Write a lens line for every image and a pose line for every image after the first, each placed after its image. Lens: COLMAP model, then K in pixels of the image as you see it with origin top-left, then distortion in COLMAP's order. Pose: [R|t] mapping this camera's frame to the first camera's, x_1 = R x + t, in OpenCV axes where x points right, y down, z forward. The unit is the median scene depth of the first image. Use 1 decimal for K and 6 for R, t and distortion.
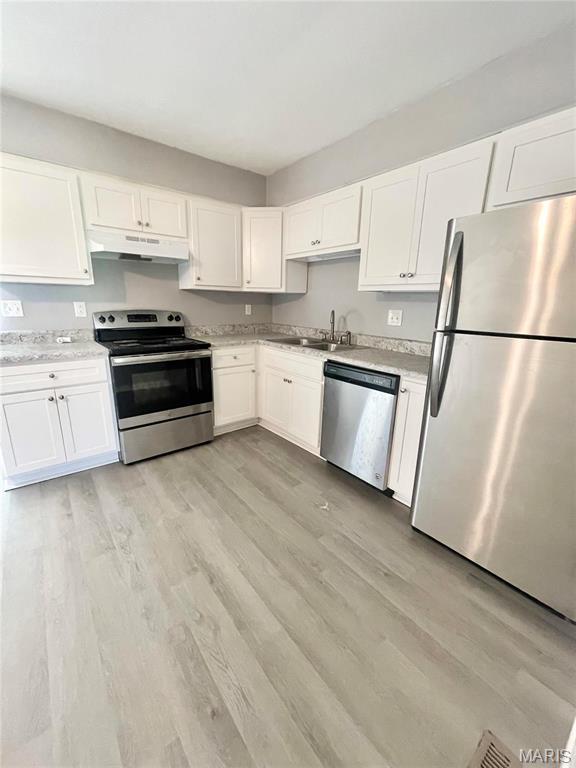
lens RADIAL K [[309.9, 0, 286.1], [0, 309.9, 379.9], [0, 0, 1]] dist [-0.000891, 0.000650]
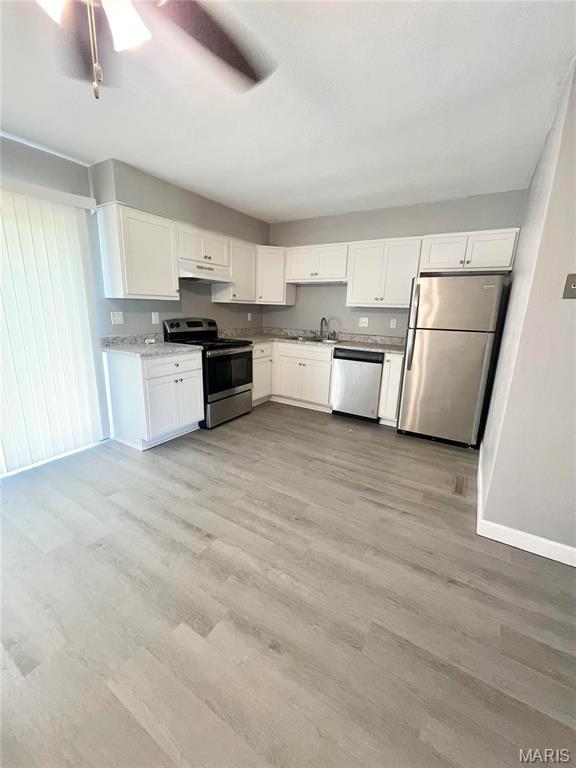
lens RADIAL K [[309.9, 0, 284.6], [0, 309.9, 381.2], [0, 0, 1]] dist [-0.000891, 0.000650]
pose [[0.941701, -0.072349, 0.328581, -0.619848], [0.075050, 0.997170, 0.004475, 0.076082], [-0.327975, 0.020446, 0.944465, -0.425192]]
